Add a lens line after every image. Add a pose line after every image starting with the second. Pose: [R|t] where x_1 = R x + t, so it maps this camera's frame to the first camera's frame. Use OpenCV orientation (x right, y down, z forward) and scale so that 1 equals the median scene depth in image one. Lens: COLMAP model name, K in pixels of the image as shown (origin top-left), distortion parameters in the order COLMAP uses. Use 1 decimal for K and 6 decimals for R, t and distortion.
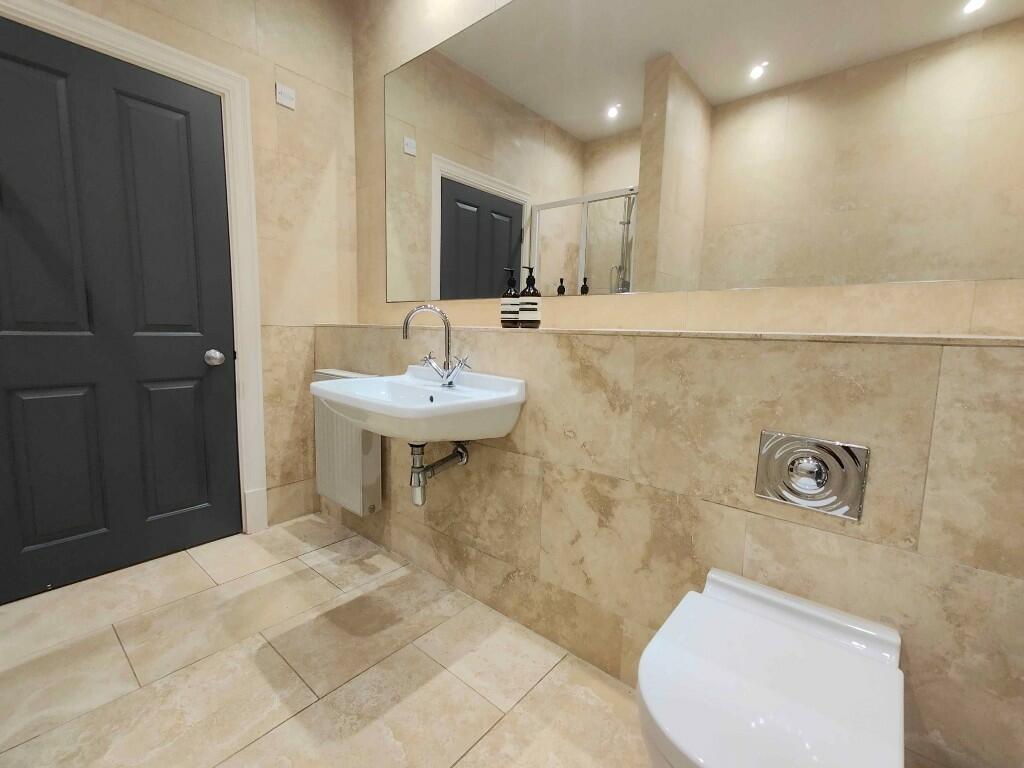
lens RADIAL K [[447.5, 0, 511.8], [0, 447.5, 379.0], [0, 0, 1]] dist [0.001093, -0.000354]
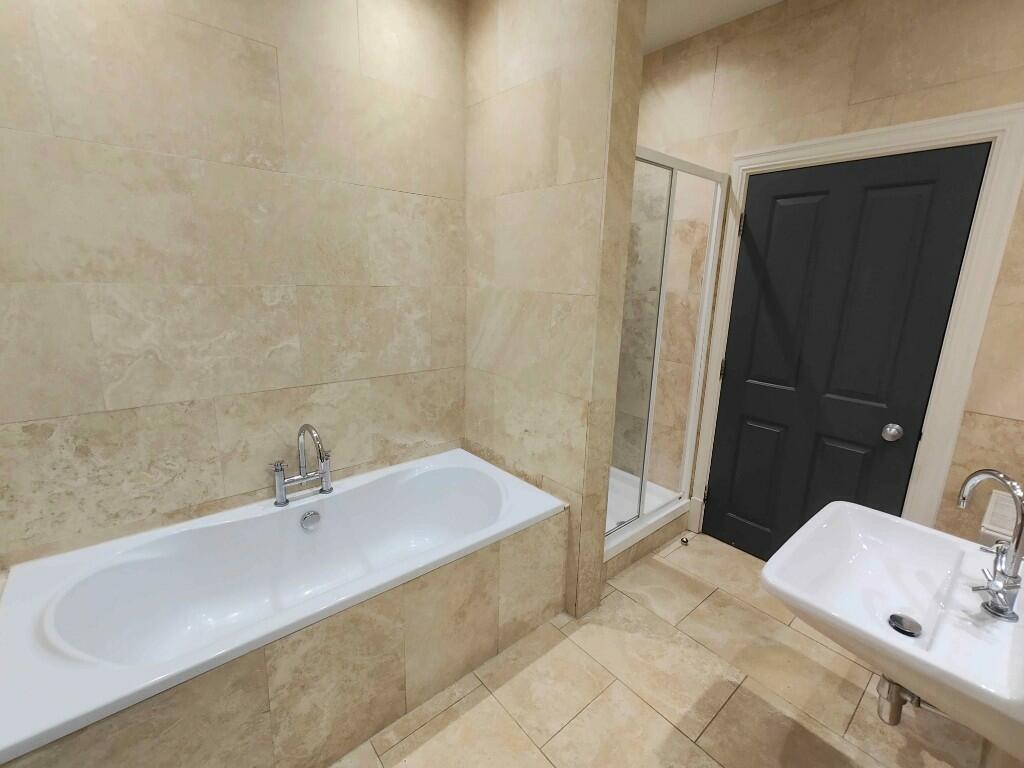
lens RADIAL K [[447.5, 0, 511.8], [0, 447.5, 379.0], [0, 0, 1]] dist [0.001093, -0.000354]
pose [[-0.166207, 0.196359, -0.966343, 0.524471], [-0.143164, 0.964785, 0.220666, -0.353609], [0.975643, 0.175022, -0.132243, 0.436120]]
